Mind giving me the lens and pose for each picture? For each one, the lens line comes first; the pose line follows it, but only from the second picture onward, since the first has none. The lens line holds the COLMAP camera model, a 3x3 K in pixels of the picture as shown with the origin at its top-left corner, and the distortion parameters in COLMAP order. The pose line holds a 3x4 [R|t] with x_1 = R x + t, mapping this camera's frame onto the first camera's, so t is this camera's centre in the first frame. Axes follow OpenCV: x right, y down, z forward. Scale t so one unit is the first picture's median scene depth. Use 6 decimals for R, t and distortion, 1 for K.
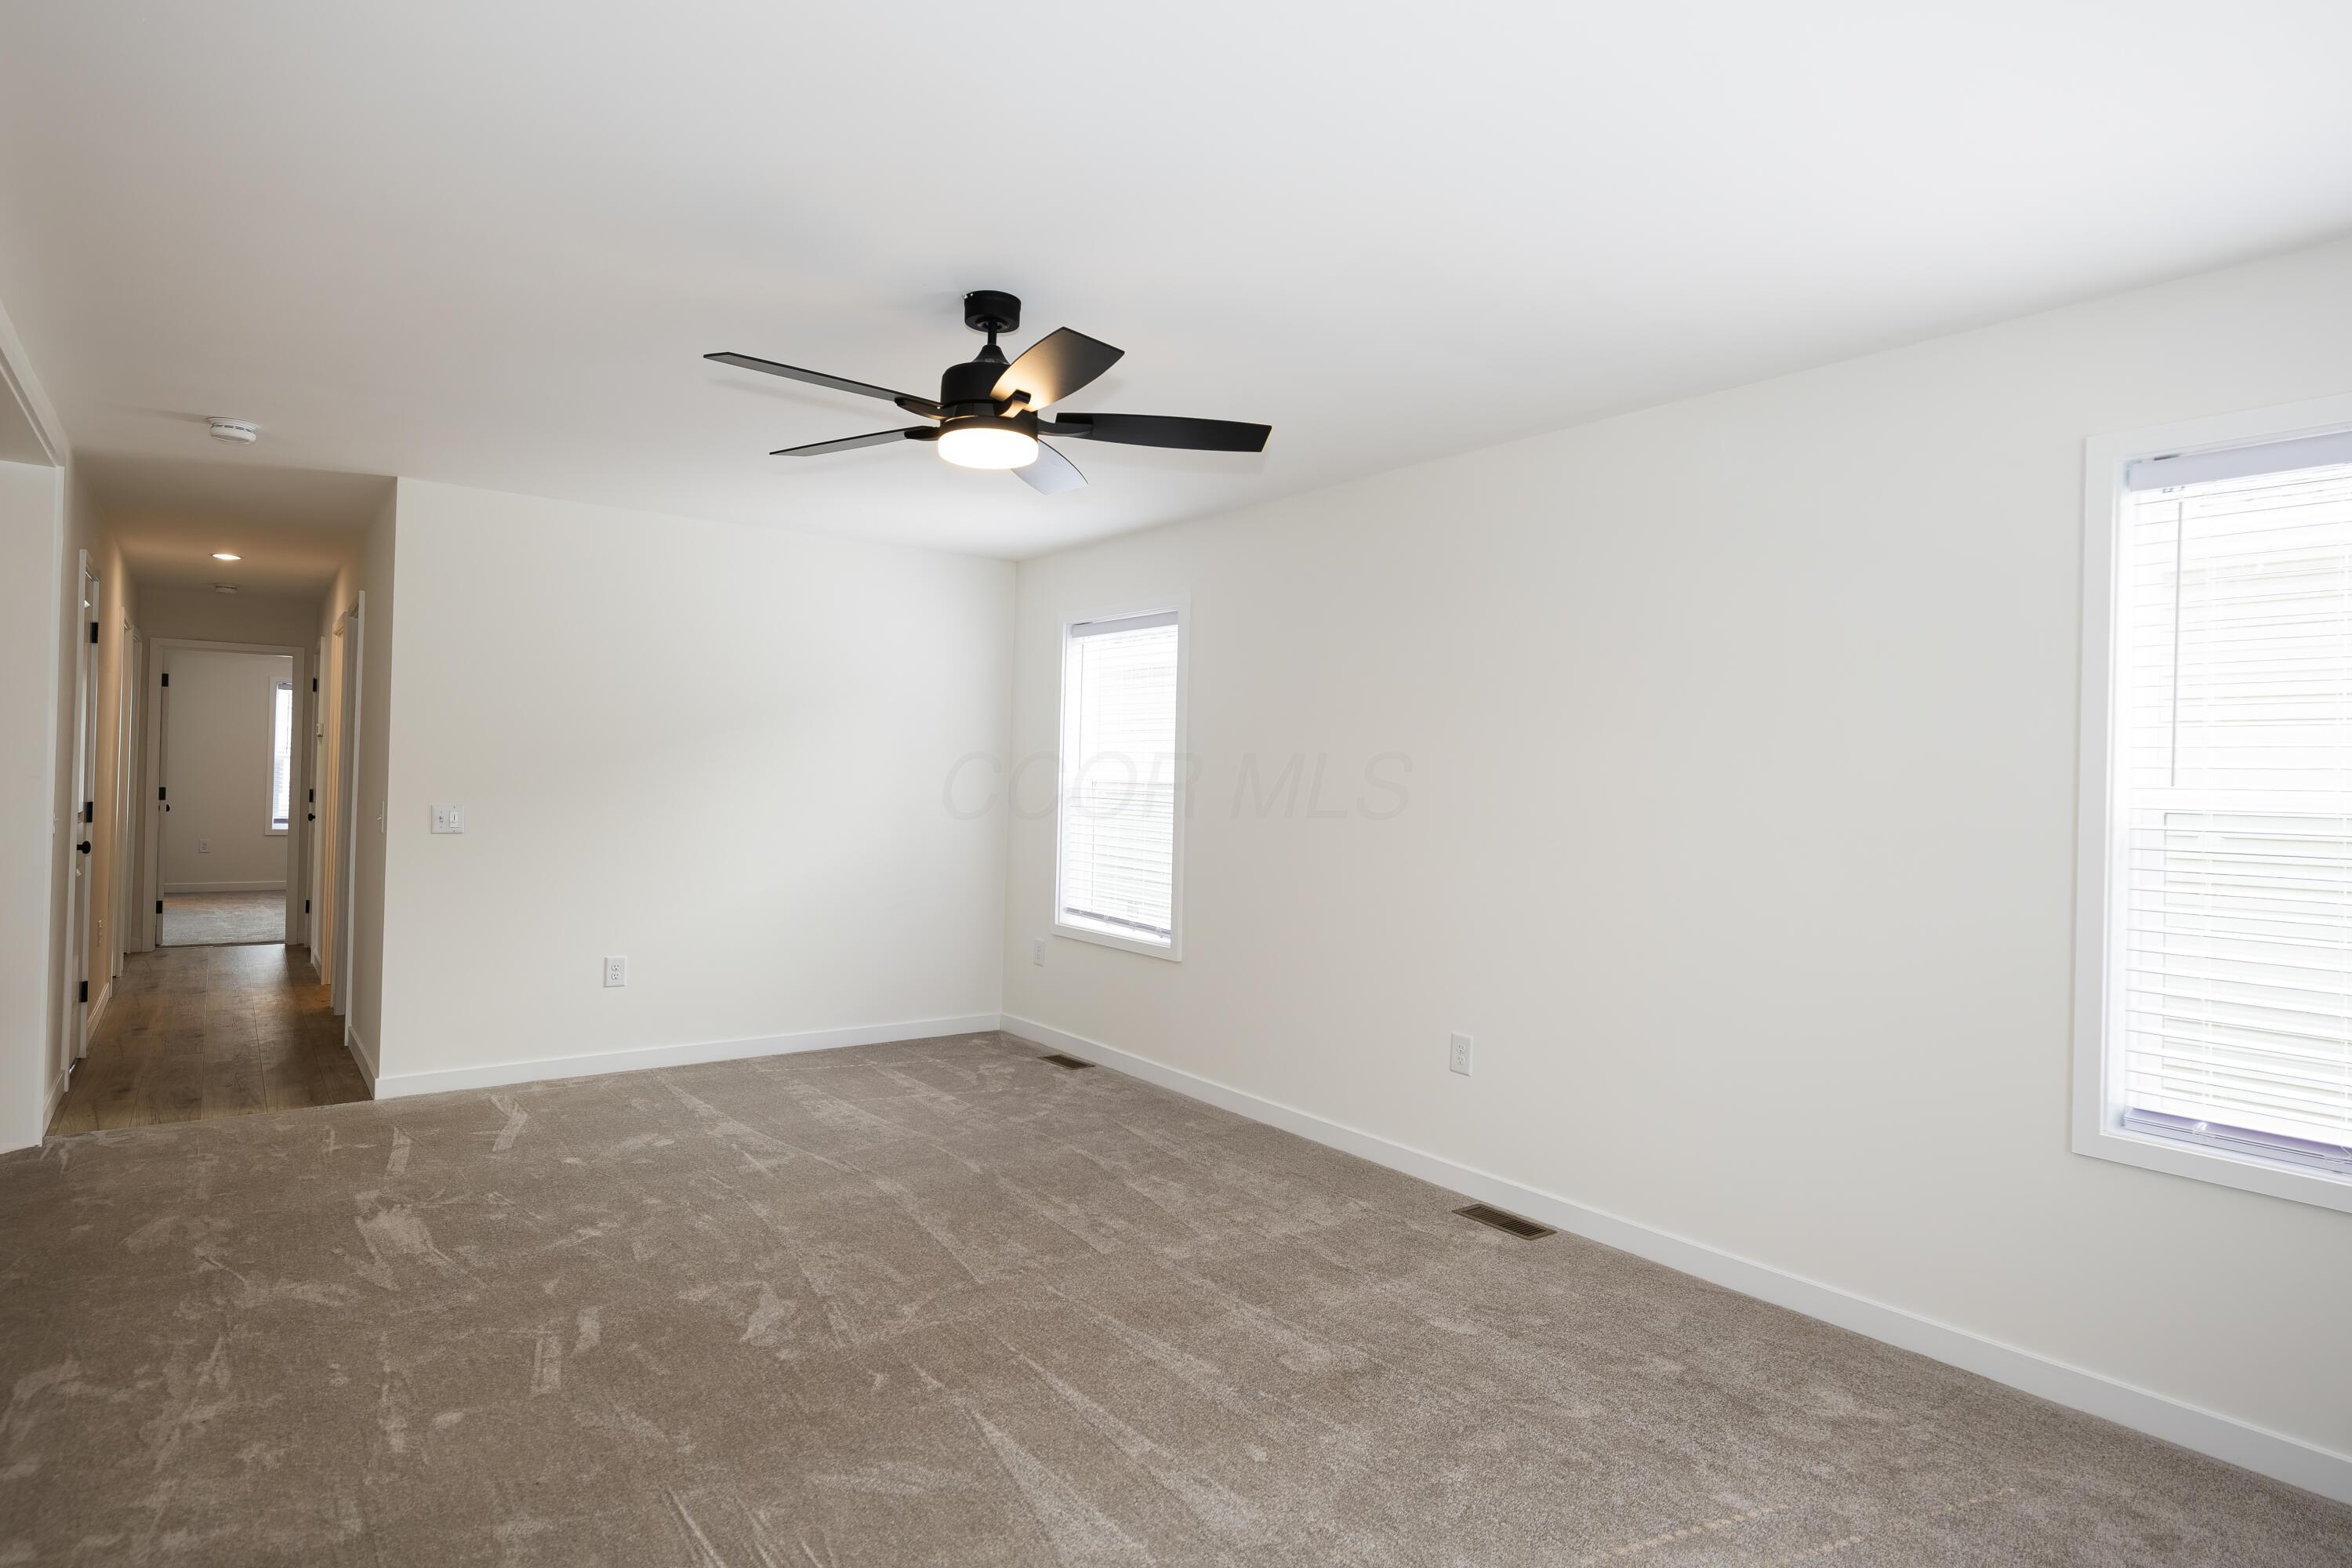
lens RADIAL K [[1246.4, 0, 1180.2], [0, 1246.4, 769.5], [0, 0, 1]] dist [0.011957, 0.001137]
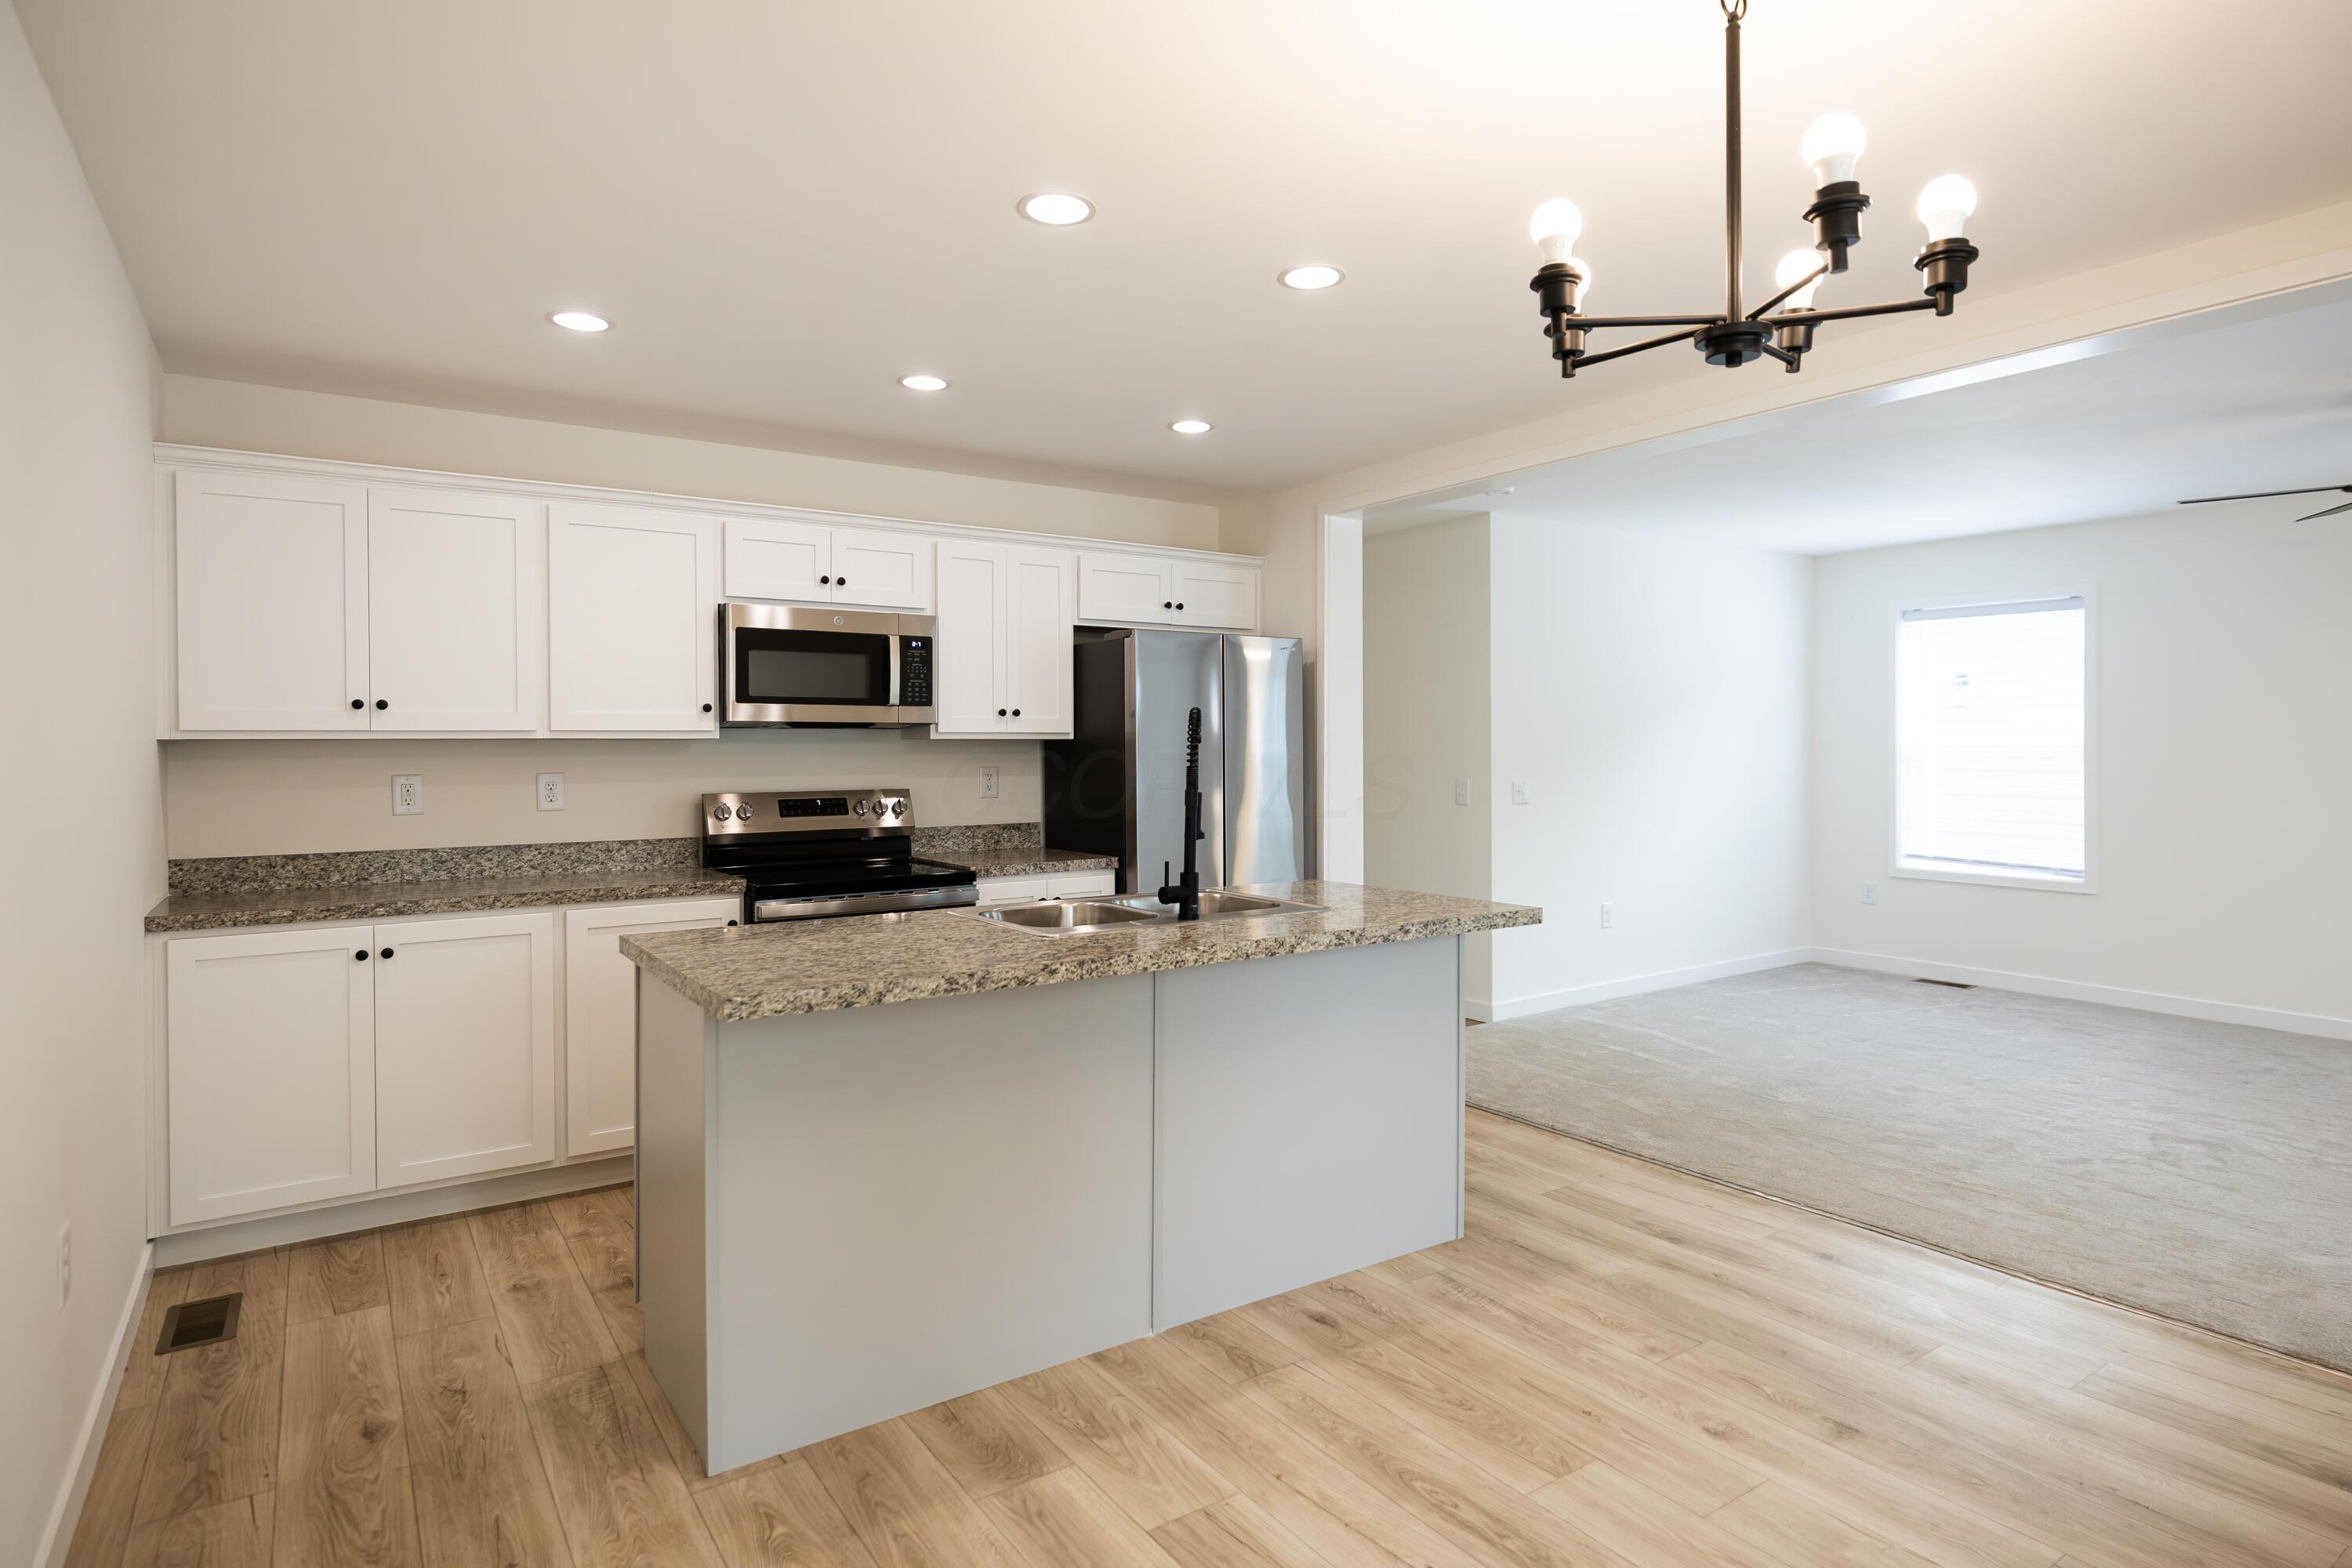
lens RADIAL K [[1229.1, 0, 1191.7], [0, 1229.1, 760.2], [0, 0, 1]] dist [0.006463, -0.005596]
pose [[0.998443, -0.027734, -0.048400, -1.345420], [0.028744, 0.999381, 0.020284, -0.039707], [0.047807, -0.021644, 0.998622, -0.354977]]
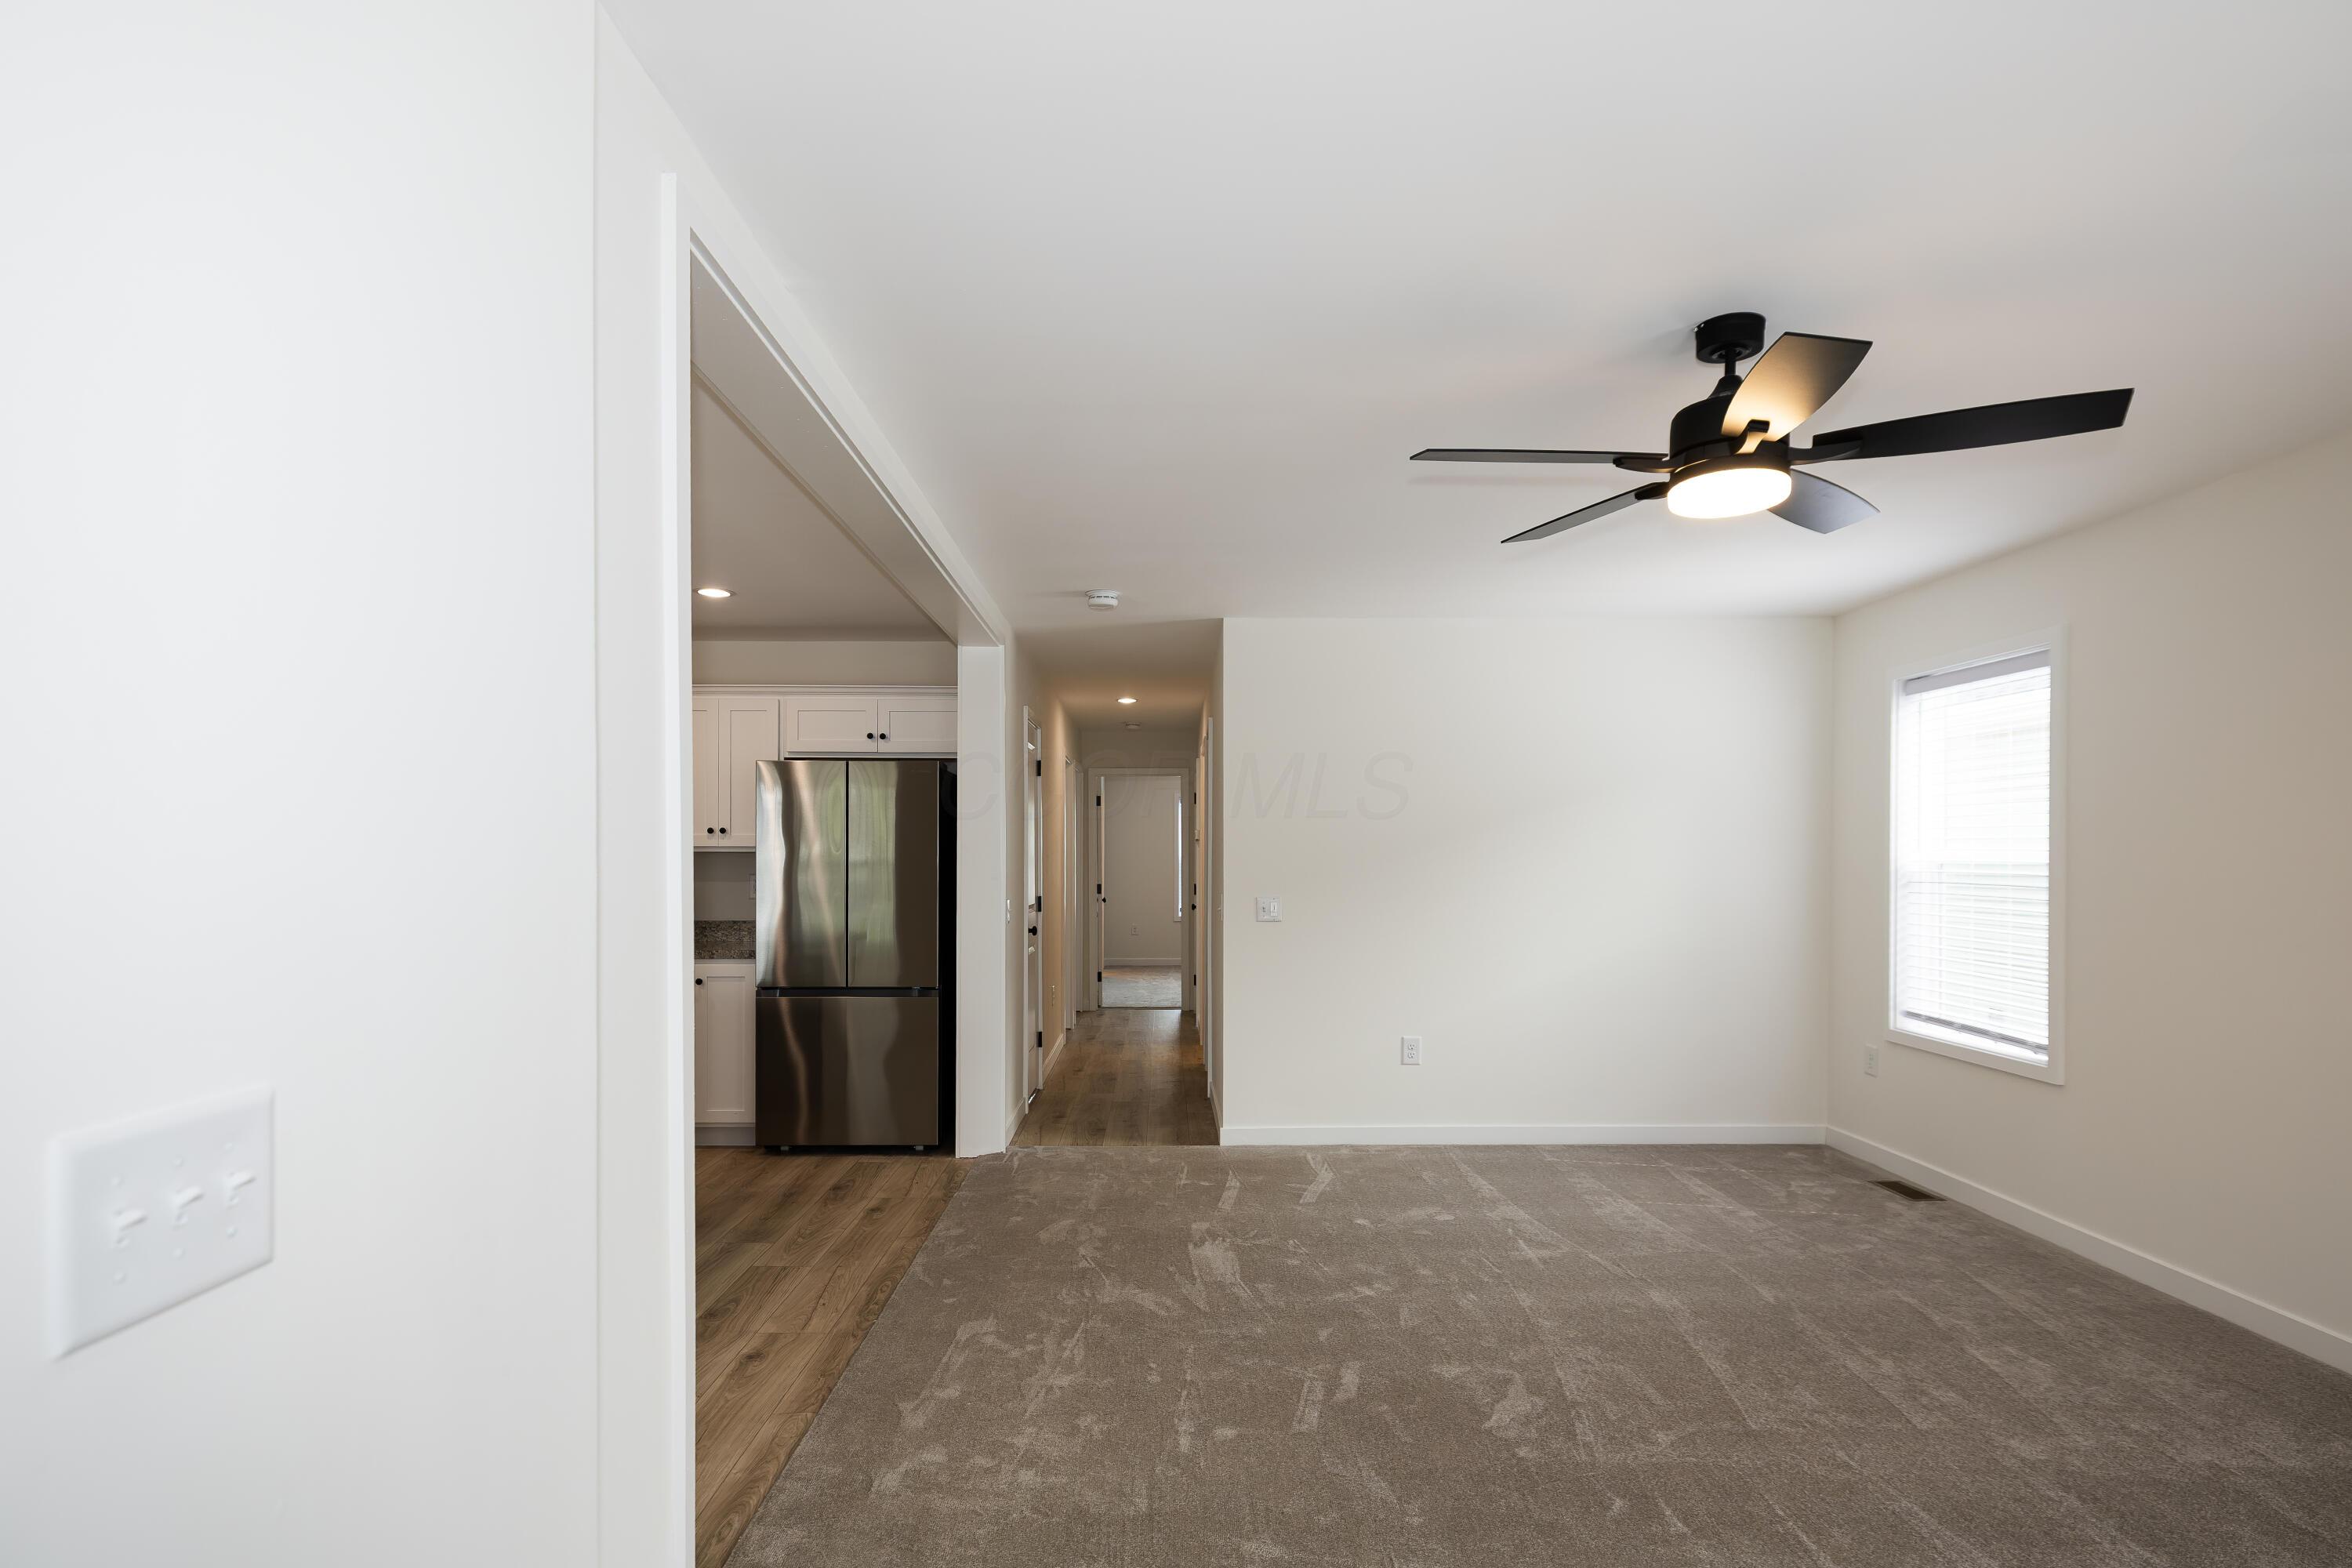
lens RADIAL K [[1246.4, 0, 1204.7], [0, 1246.4, 870.0], [0, 0, 1]] dist [0.011957, 0.001137]
pose [[0.811017, -0.019561, -0.584696, 0.045146], [0.025406, 0.999676, 0.001797, 0.000179], [0.584471, -0.016312, 0.811250, 0.041061]]
